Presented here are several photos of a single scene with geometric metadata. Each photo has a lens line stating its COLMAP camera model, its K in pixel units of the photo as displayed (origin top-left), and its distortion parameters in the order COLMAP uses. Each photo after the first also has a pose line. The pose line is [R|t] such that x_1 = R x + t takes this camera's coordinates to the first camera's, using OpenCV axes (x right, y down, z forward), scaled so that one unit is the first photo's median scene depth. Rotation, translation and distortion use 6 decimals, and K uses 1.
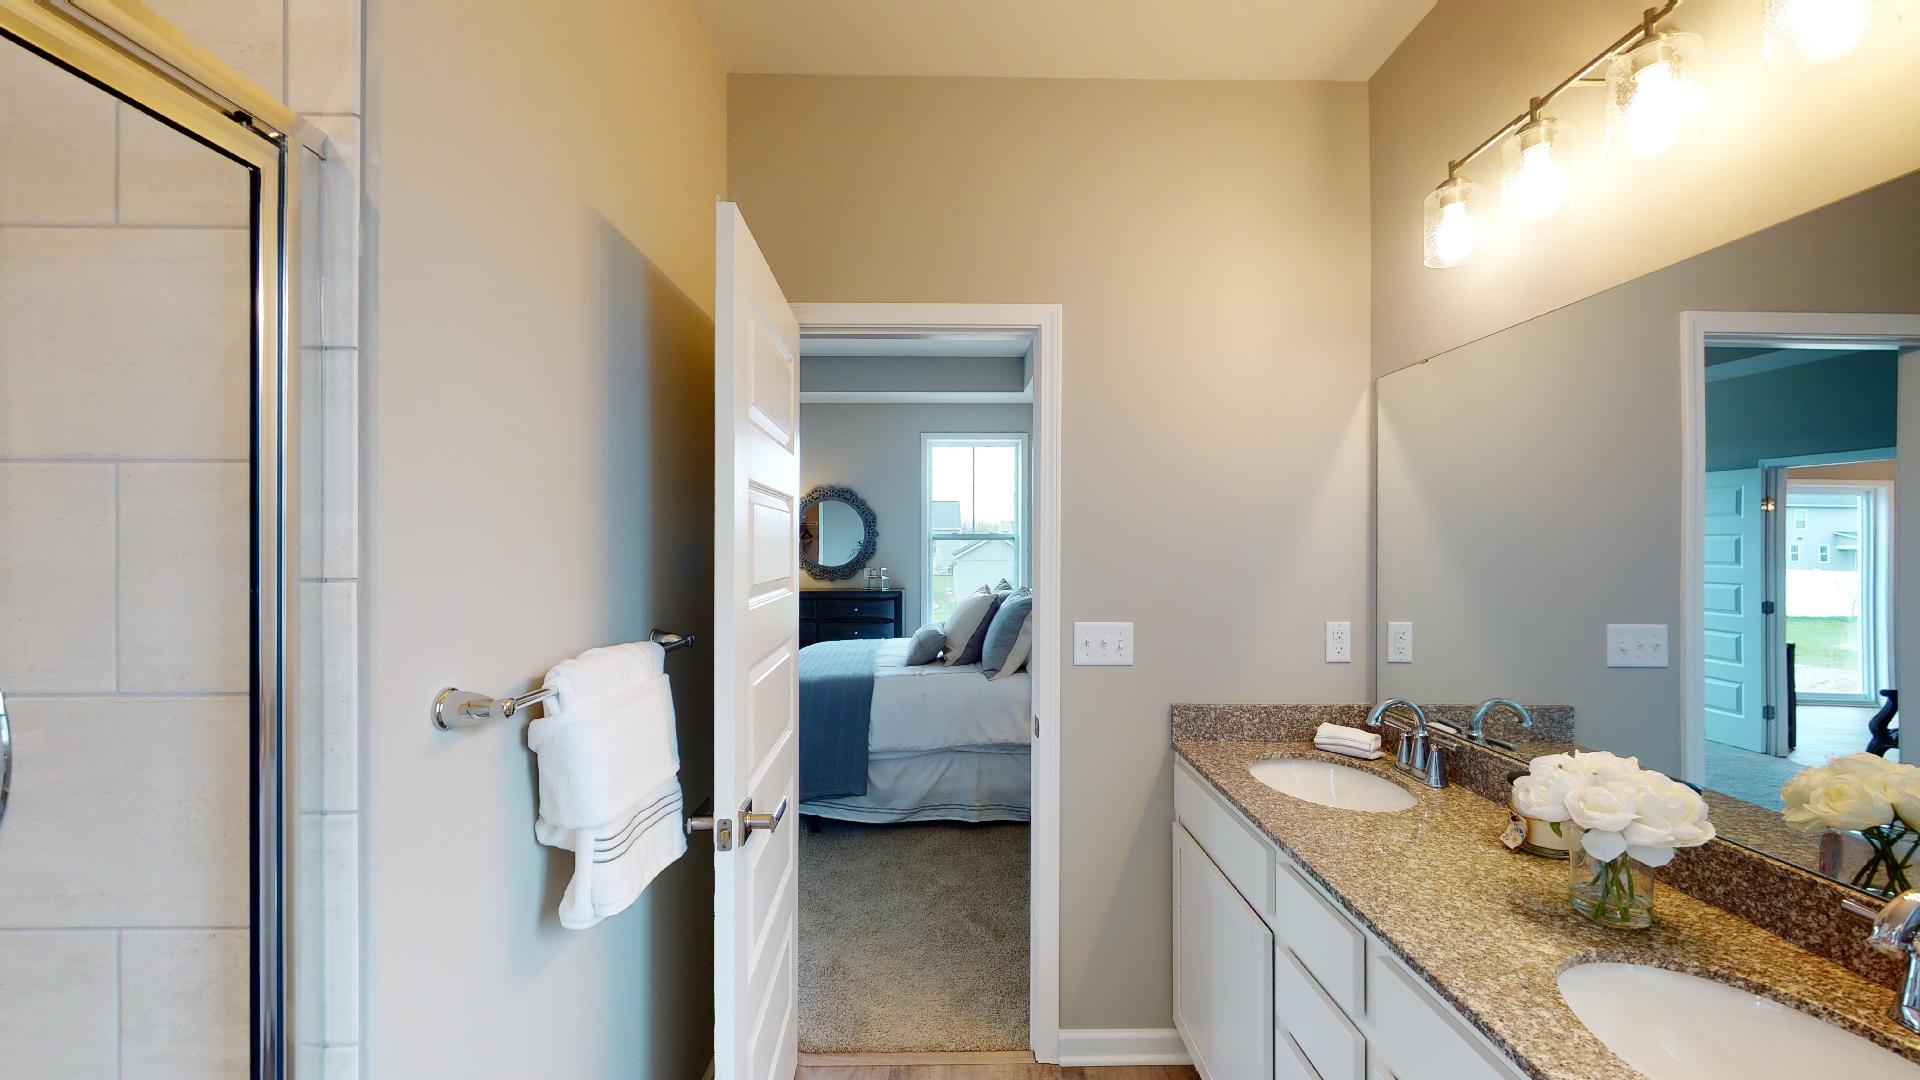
lens RADIAL K [[702.7, 0, 952.8], [0, 702.7, 533.4], [0, 0, 1]] dist [0.003135, -0.000469]
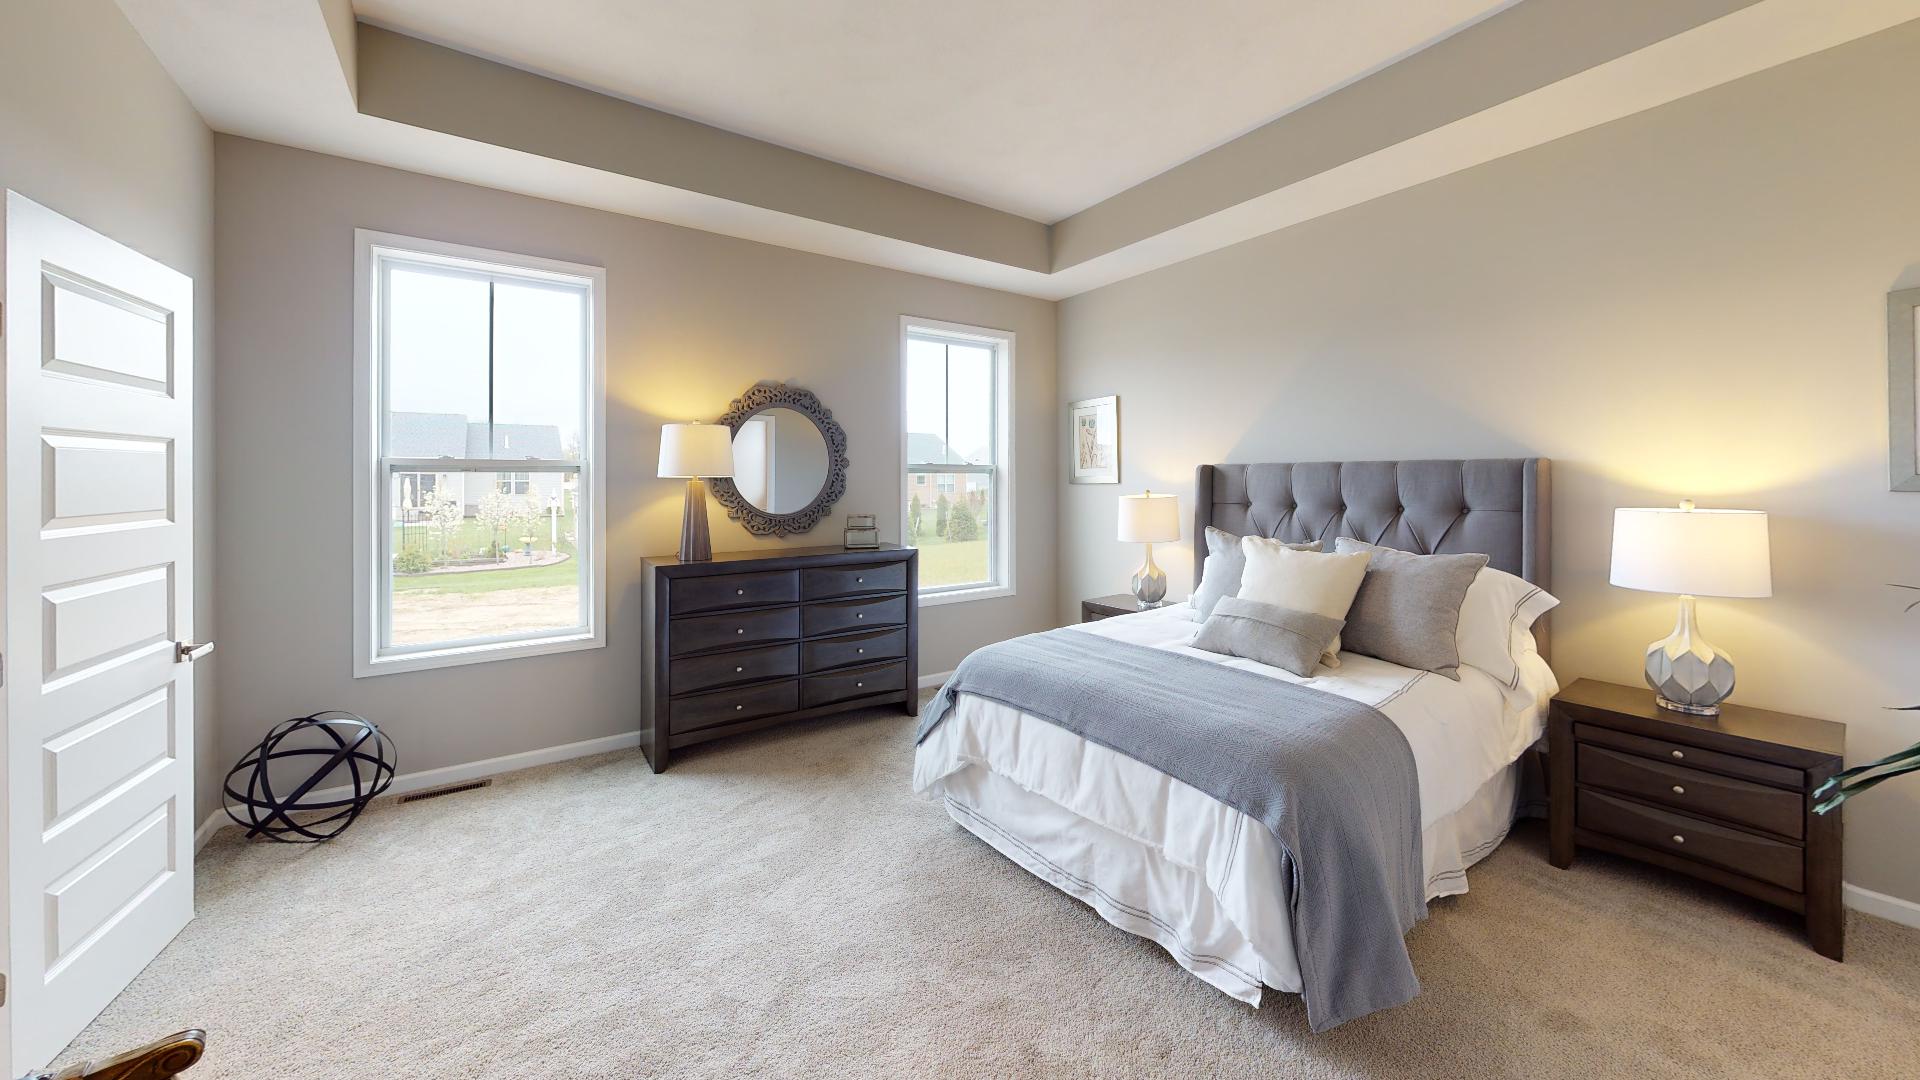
lens RADIAL K [[702.7, 0, 952.4], [0, 702.7, 540.0], [0, 0, 1]] dist [0.003135, -0.000469]
pose [[0.837409, -0.049557, 0.544326, -0.388726], [0.000751, 0.995985, 0.089522, 0.013549], [-0.546577, -0.074558, 0.834083, 0.386612]]
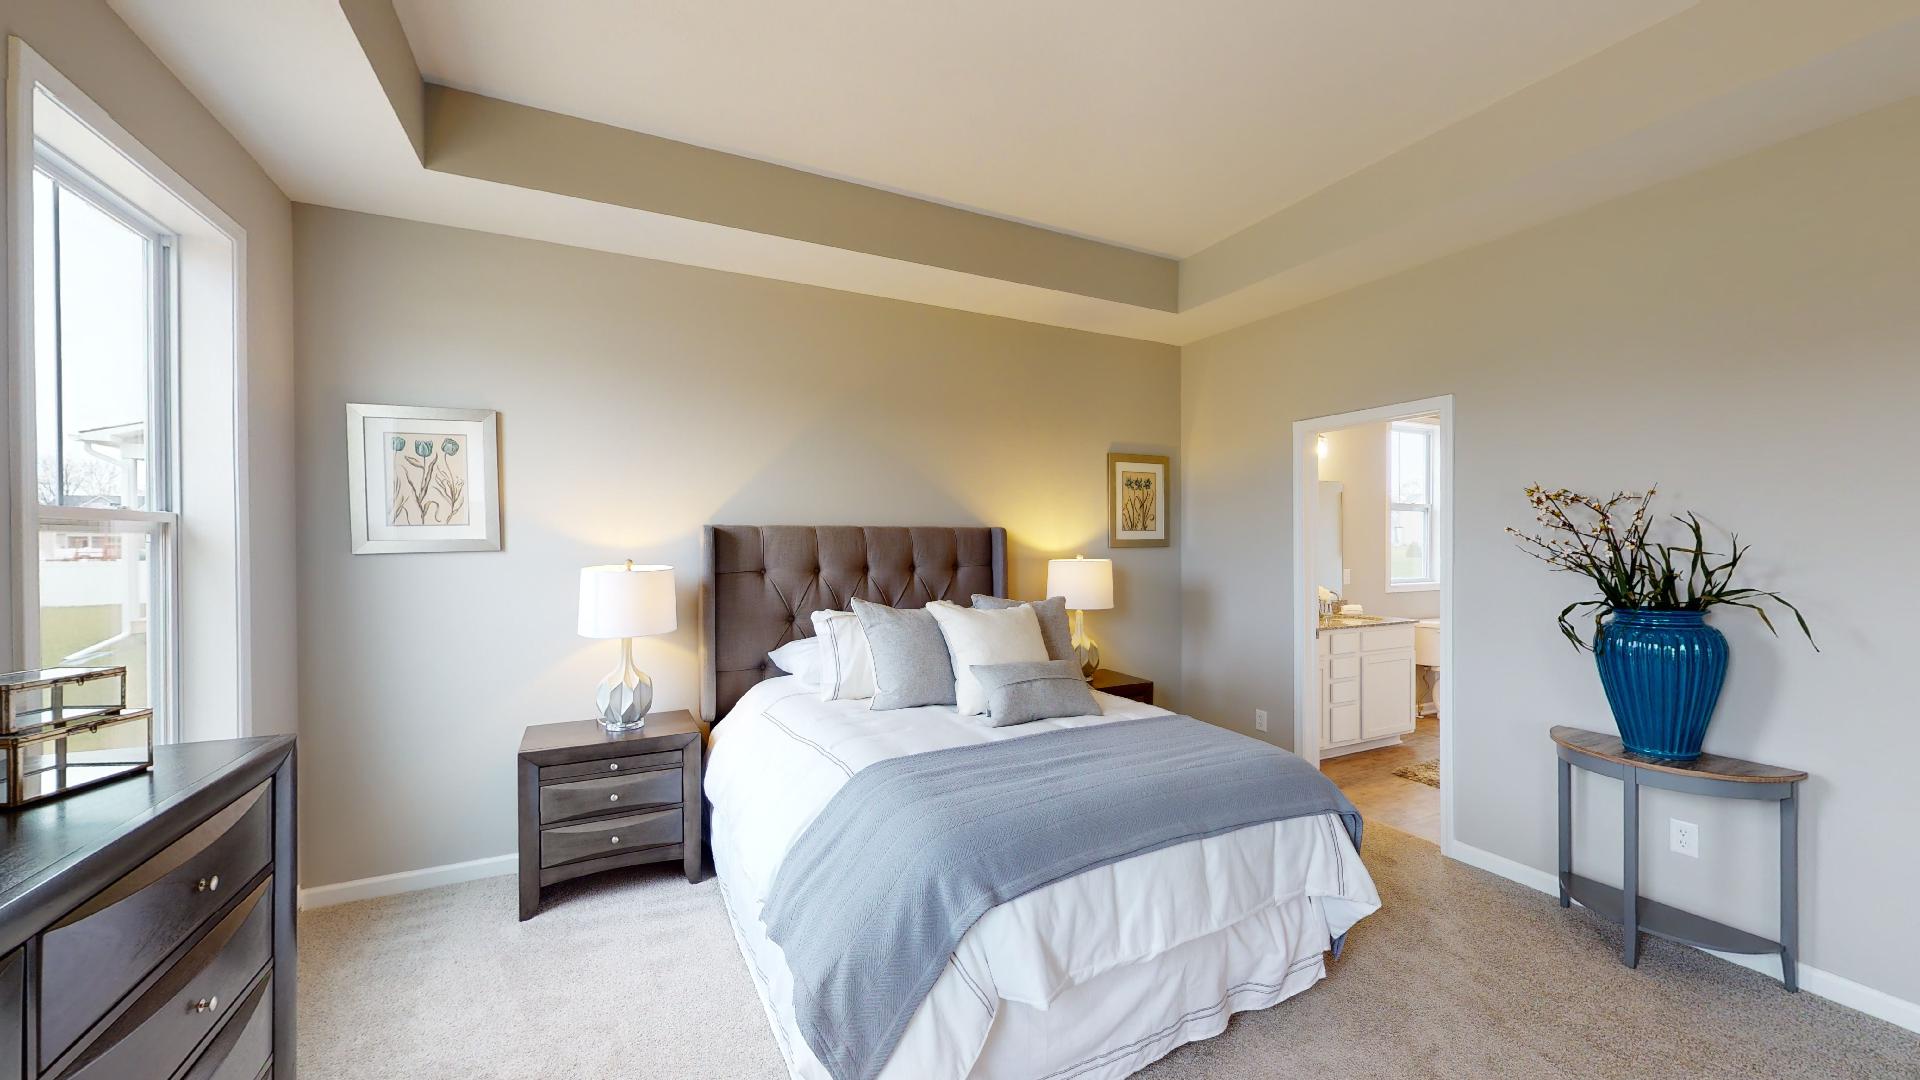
lens RADIAL K [[702.7, 0, 951.3], [0, 702.7, 543.0], [0, 0, 1]] dist [0.003135, -0.000469]
pose [[-0.425750, 0.000428, 0.904841, -0.376330], [0.003182, 0.999994, 0.001024, 0.015415], [-0.904835, 0.003315, -0.425749, 0.828542]]
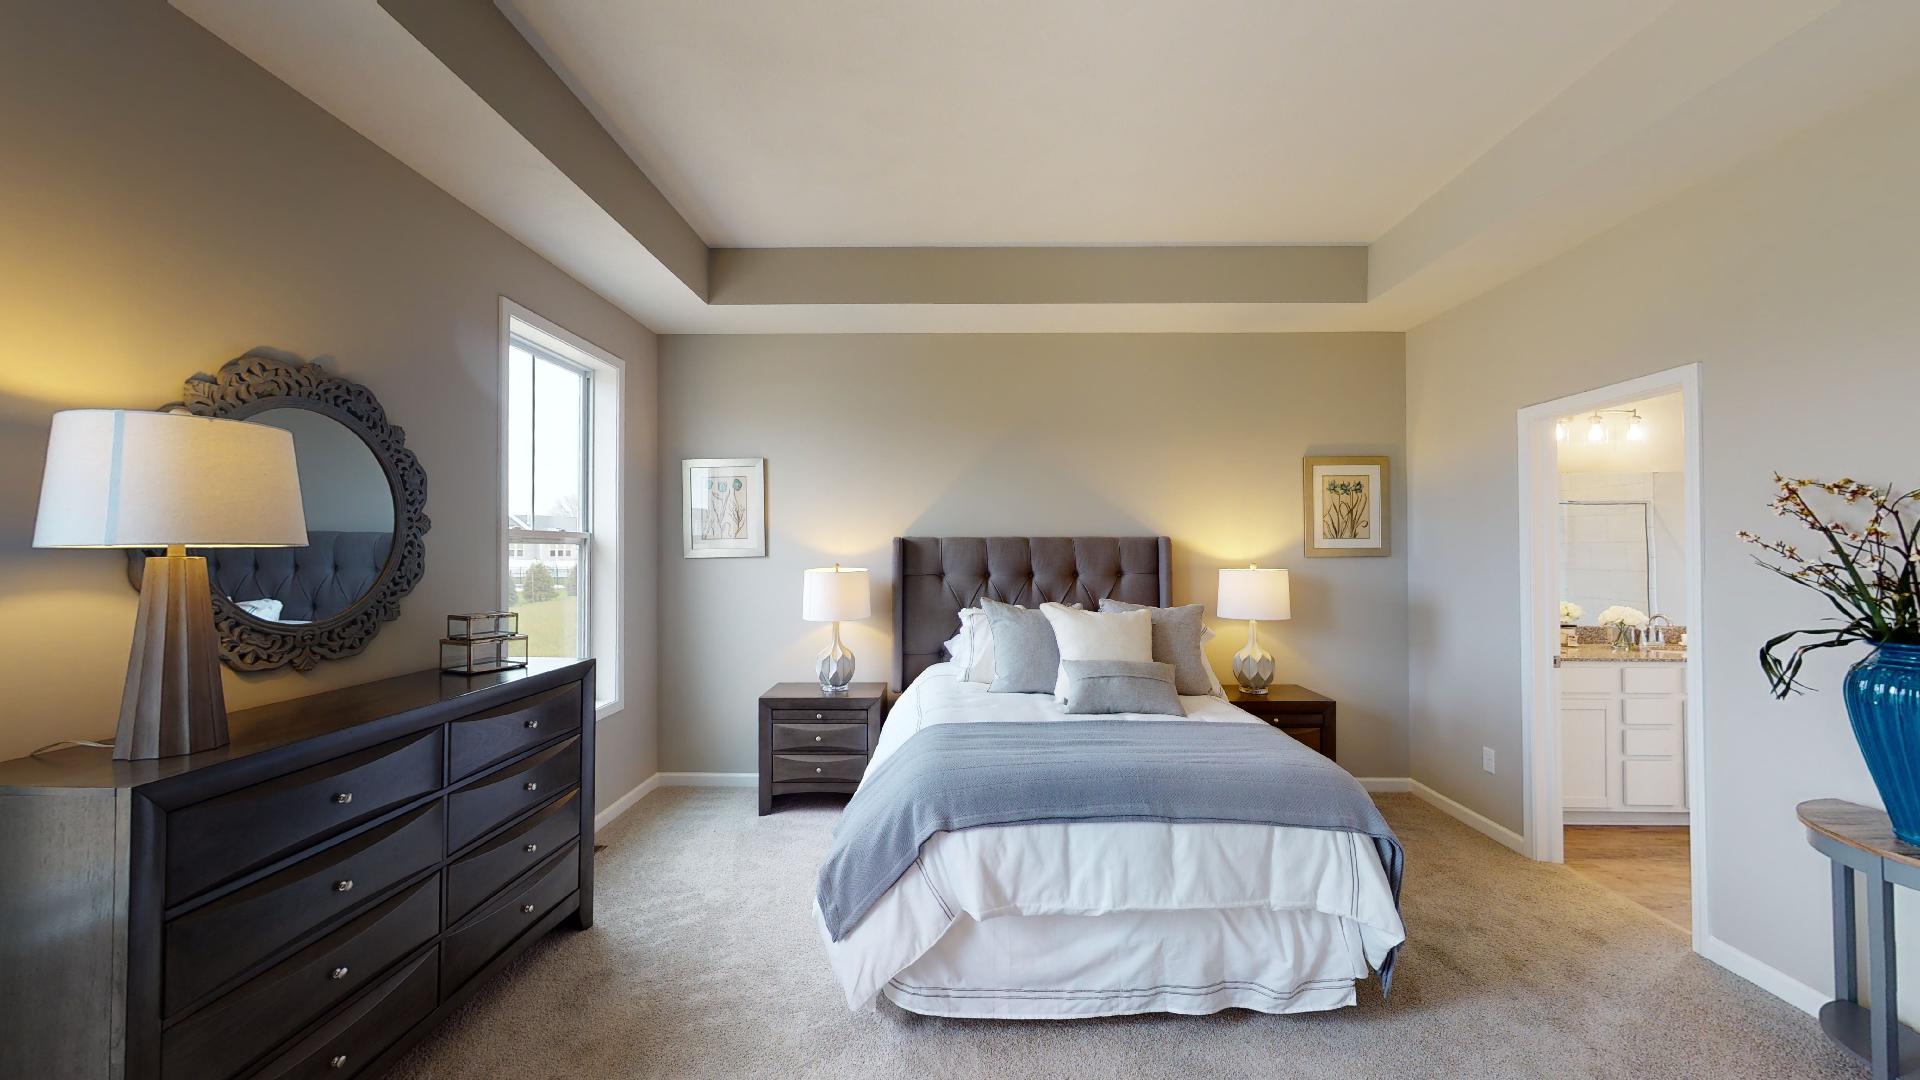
lens RADIAL K [[702.7, 0, 960.5], [0, 702.7, 542.6], [0, 0, 1]] dist [0.003135, -0.000469]
pose [[0.037786, 0.013989, 0.999188, -0.474830], [0.001588, 0.999900, -0.014059, 0.016458], [-0.999285, 0.002118, 0.037760, 0.698712]]
